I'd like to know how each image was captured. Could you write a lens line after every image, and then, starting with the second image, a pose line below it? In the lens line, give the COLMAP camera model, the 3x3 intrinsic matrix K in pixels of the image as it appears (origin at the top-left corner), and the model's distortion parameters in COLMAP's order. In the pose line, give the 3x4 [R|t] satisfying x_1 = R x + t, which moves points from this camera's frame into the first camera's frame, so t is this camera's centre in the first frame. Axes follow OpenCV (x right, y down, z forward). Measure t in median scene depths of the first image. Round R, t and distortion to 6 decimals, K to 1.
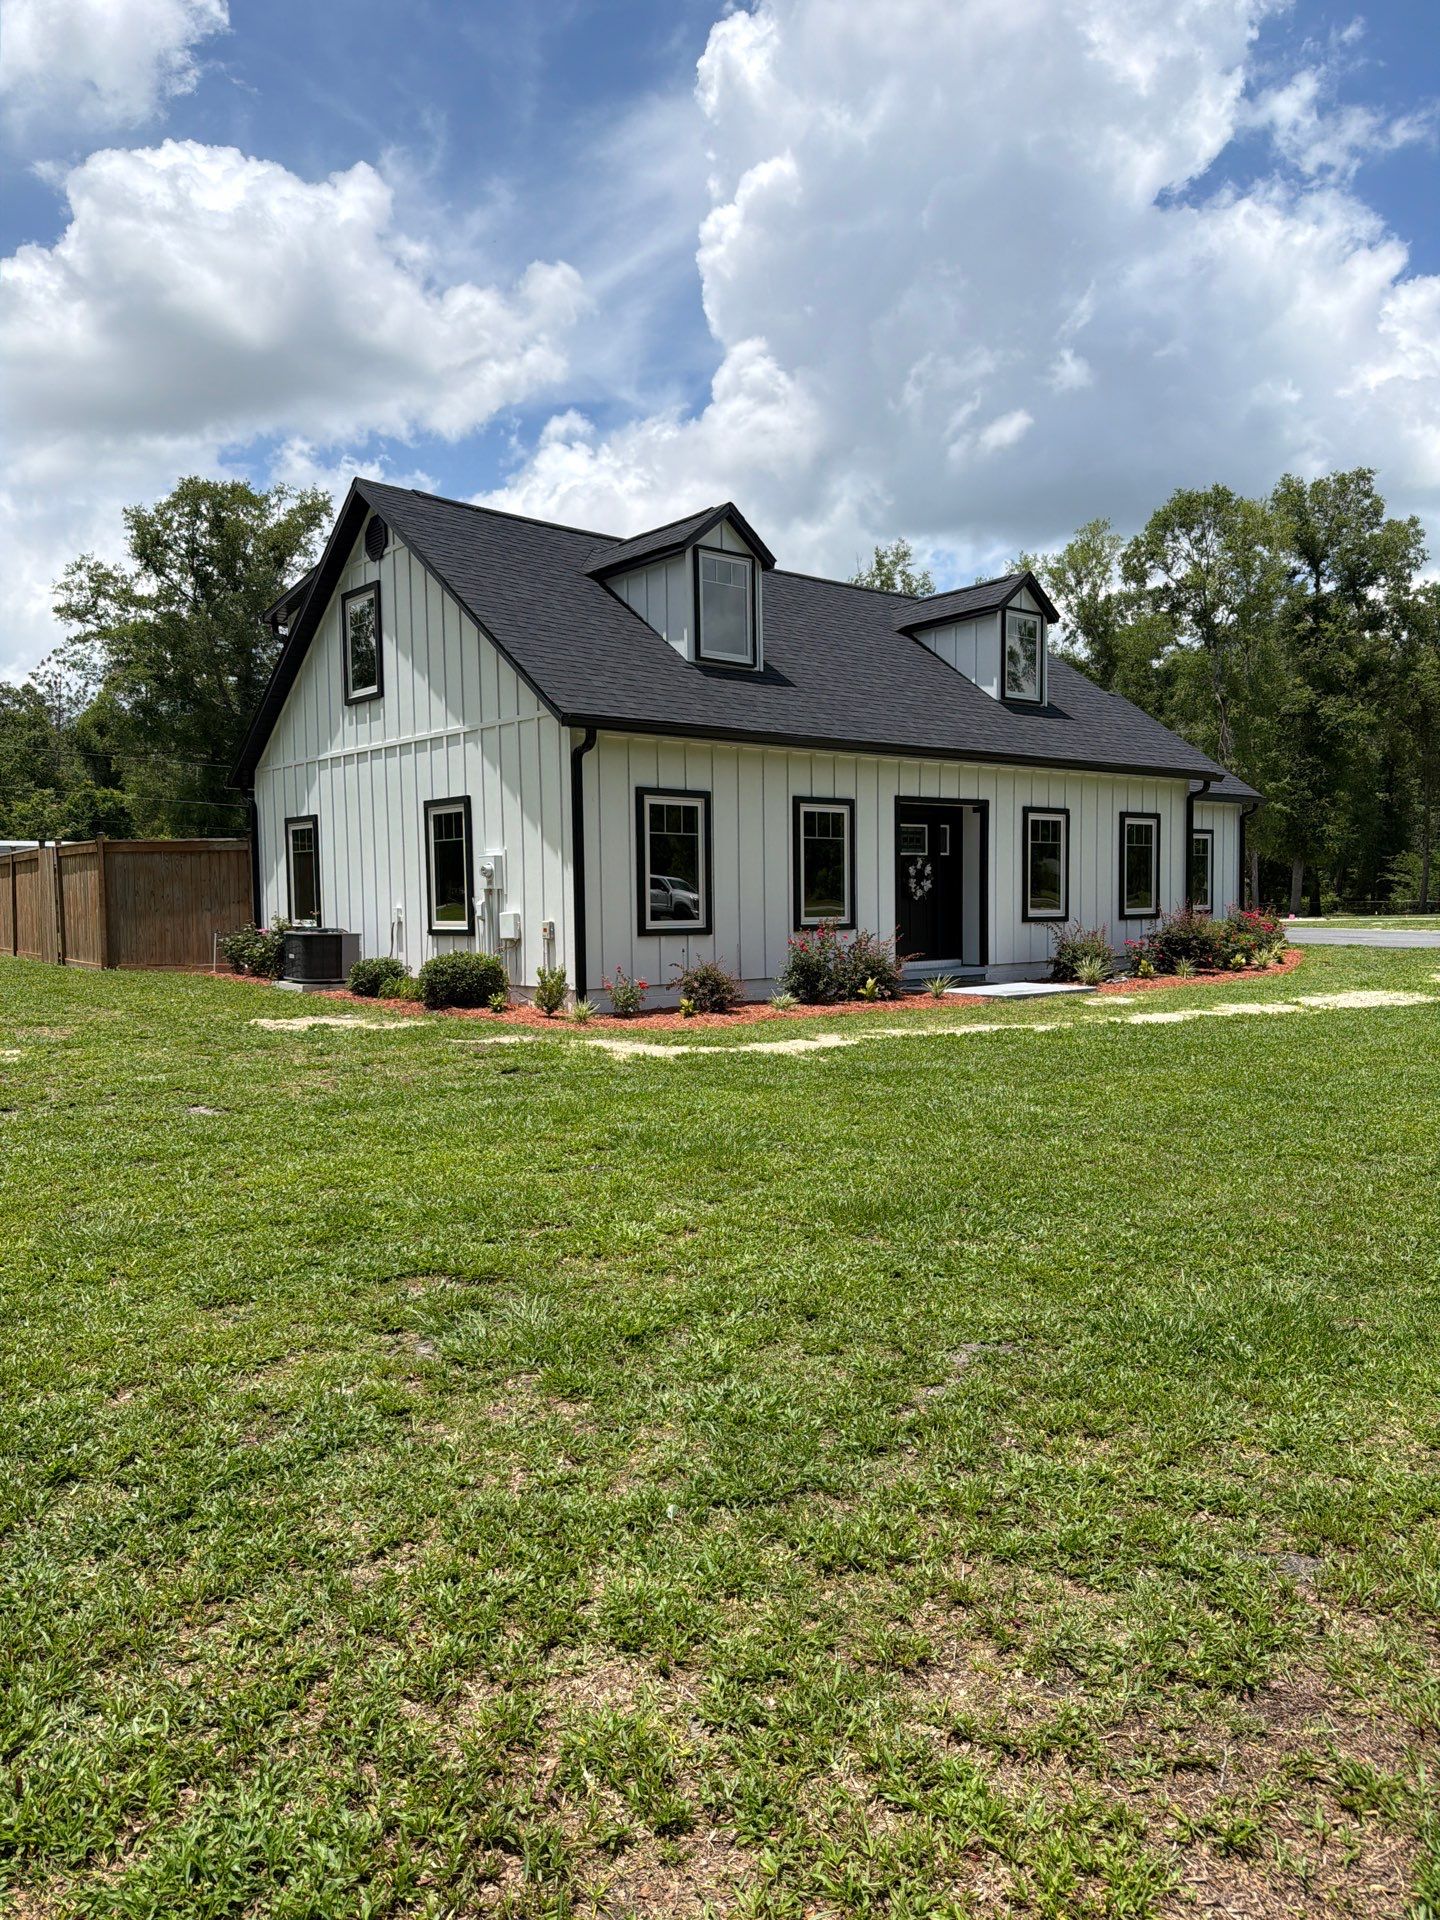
lens RADIAL K [[1462.4, 0, 717.1], [0, 1462.4, 946.9], [0, 0, 1]] dist [0.013327, -0.039364]
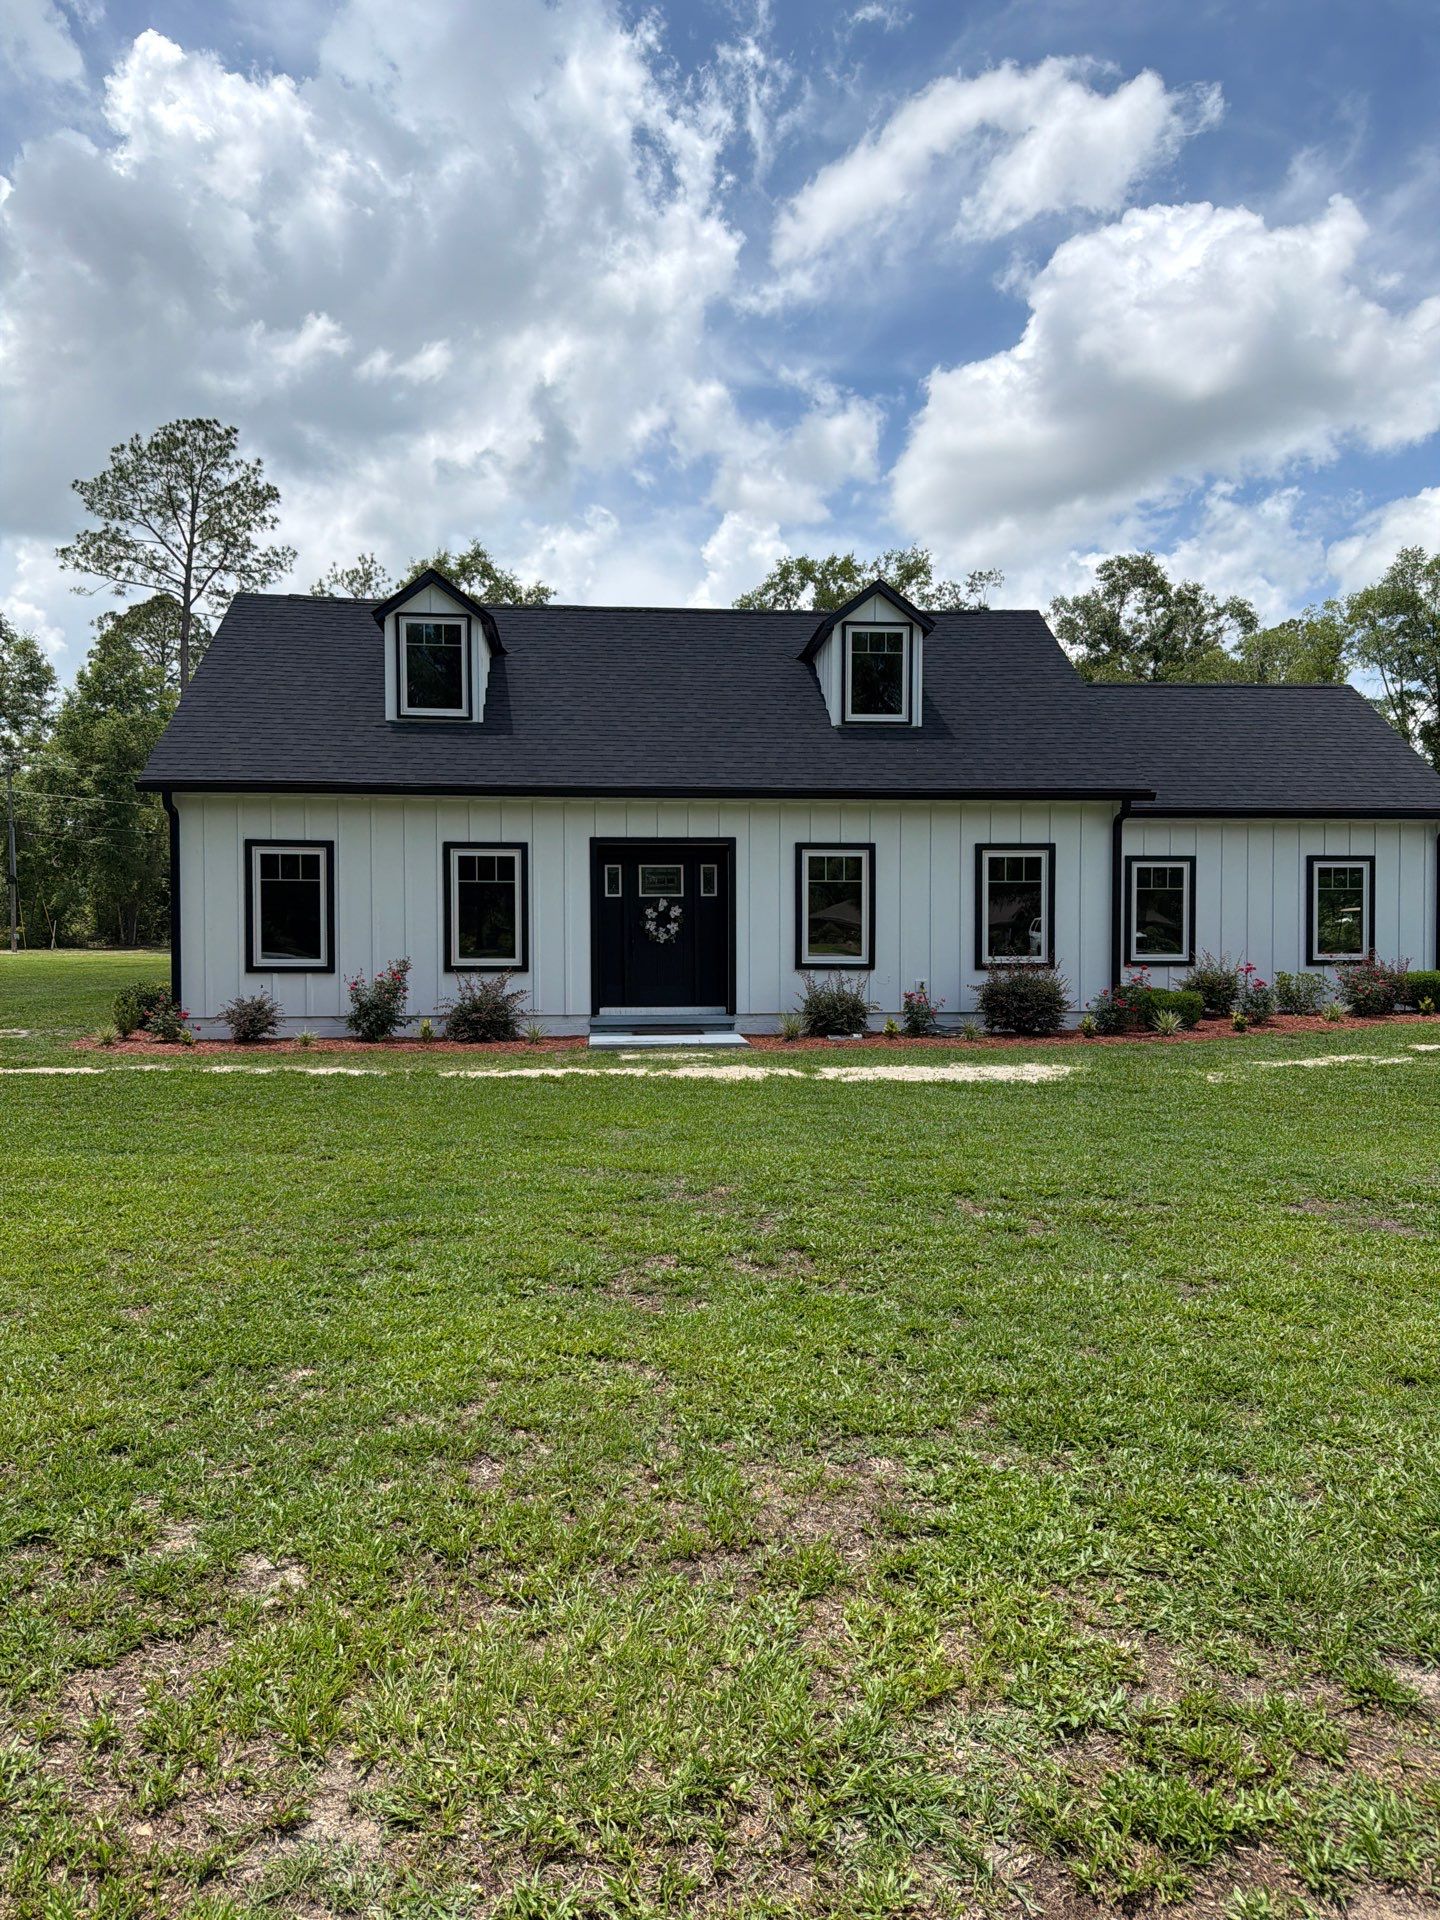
lens RADIAL K [[1355.5, 0, 712.8], [0, 1355.5, 972.3], [0, 0, 1]] dist [0.078886, 0.030931]
pose [[0.810481, 0.030437, -0.584974, 0.775804], [-0.030812, 0.999482, 0.009314, -0.024593], [0.584954, 0.010476, 0.810999, 0.321422]]
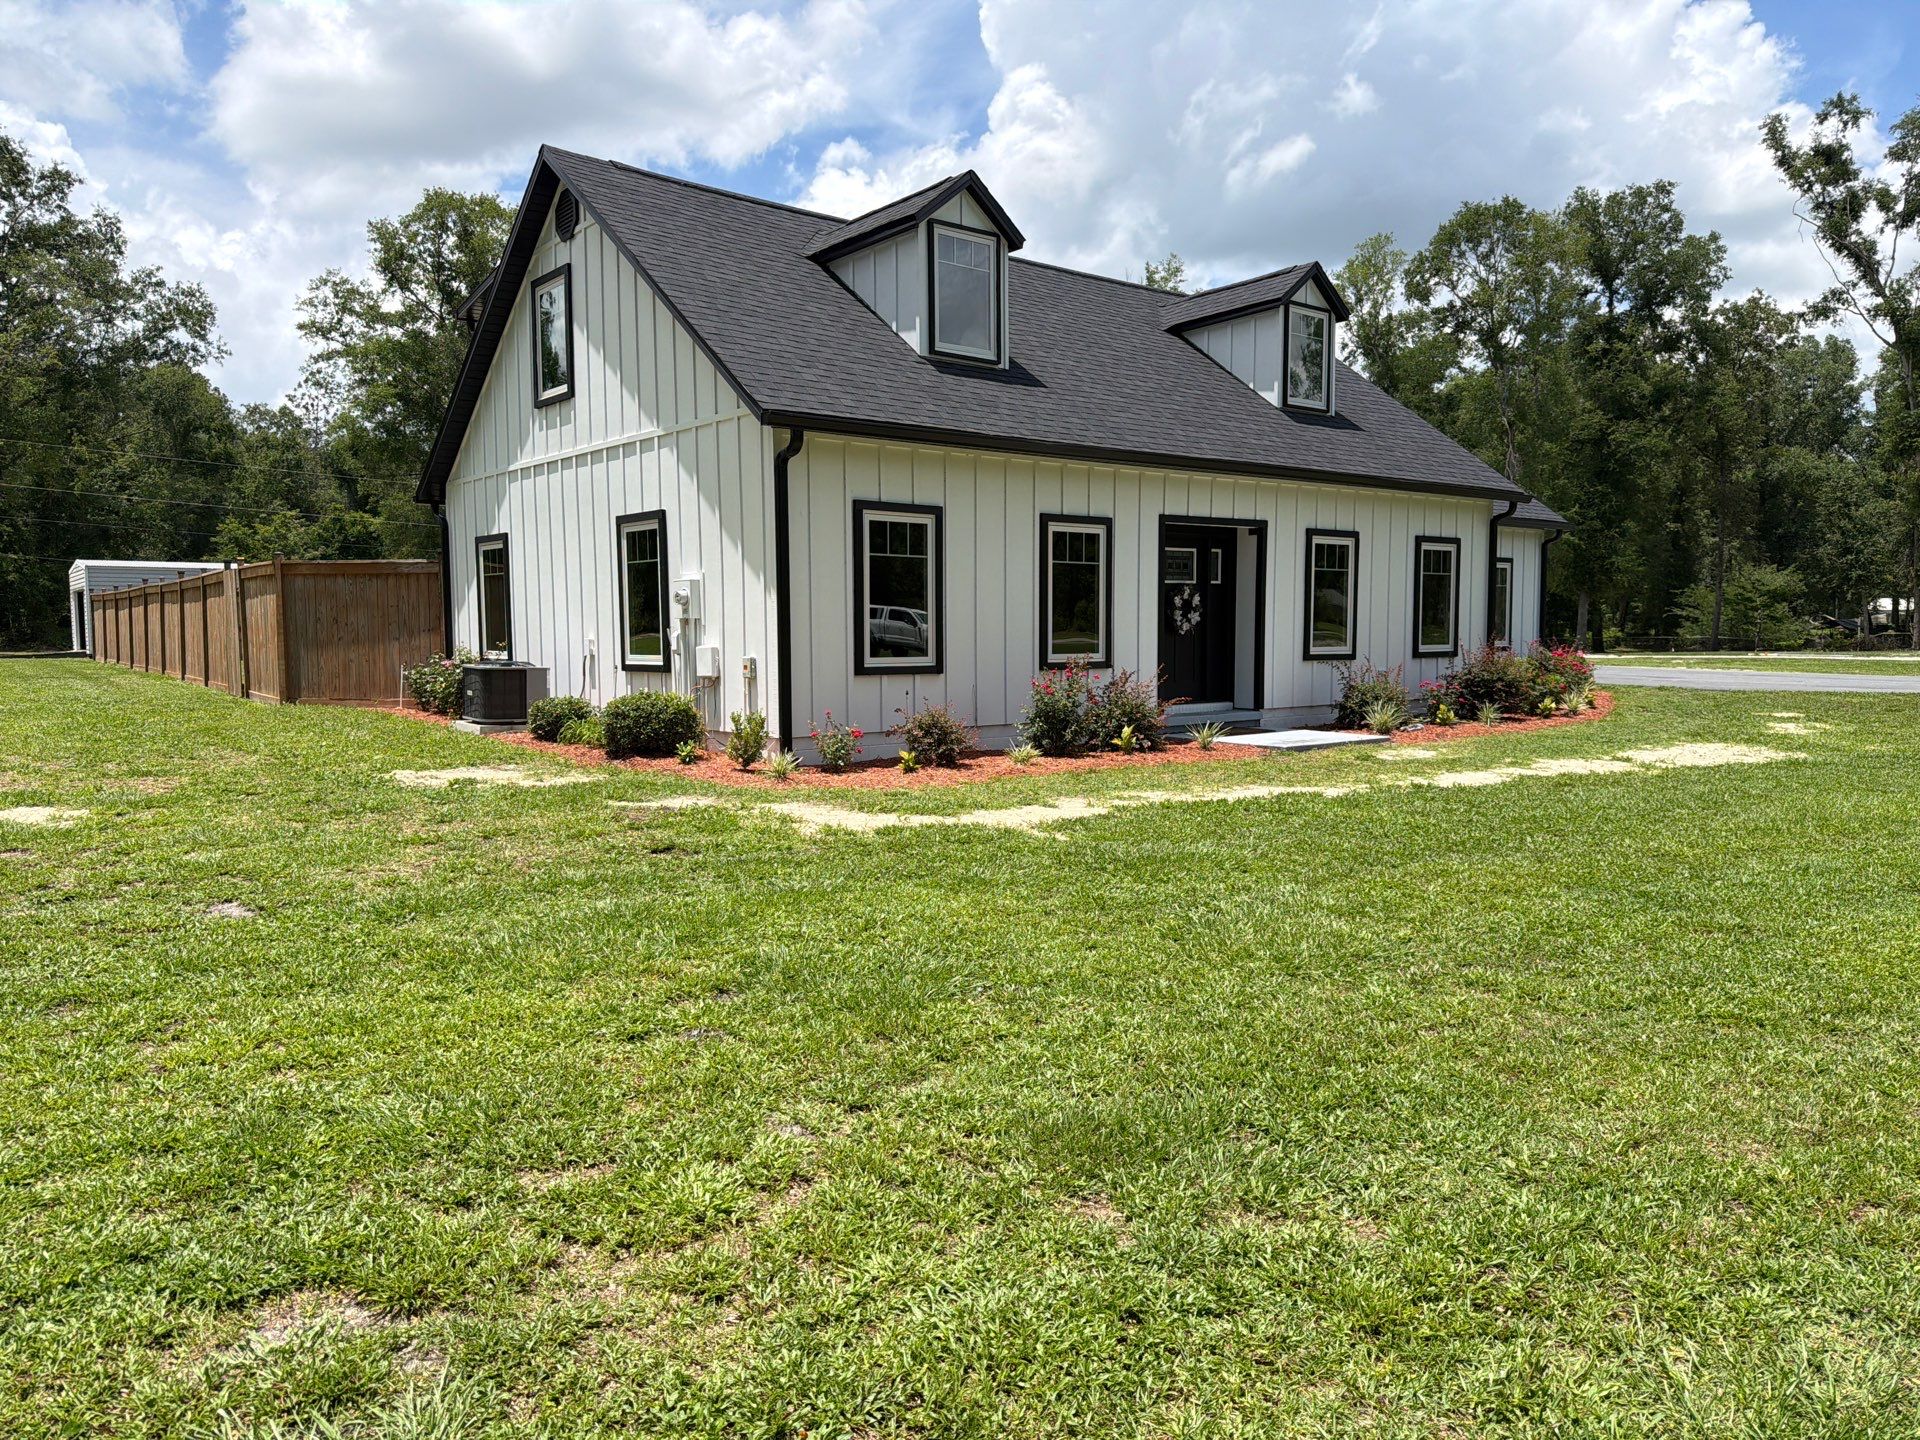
lens RADIAL K [[1443.9, 0, 945.8], [0, 1443.9, 721.9], [0, 0, 1]] dist [0.015607, -0.047075]
pose [[0.999576, 0.009414, -0.027557, 0.020492], [-0.008530, 0.999451, 0.032016, -0.006690], [0.027843, -0.031767, 0.999107, 0.142160]]
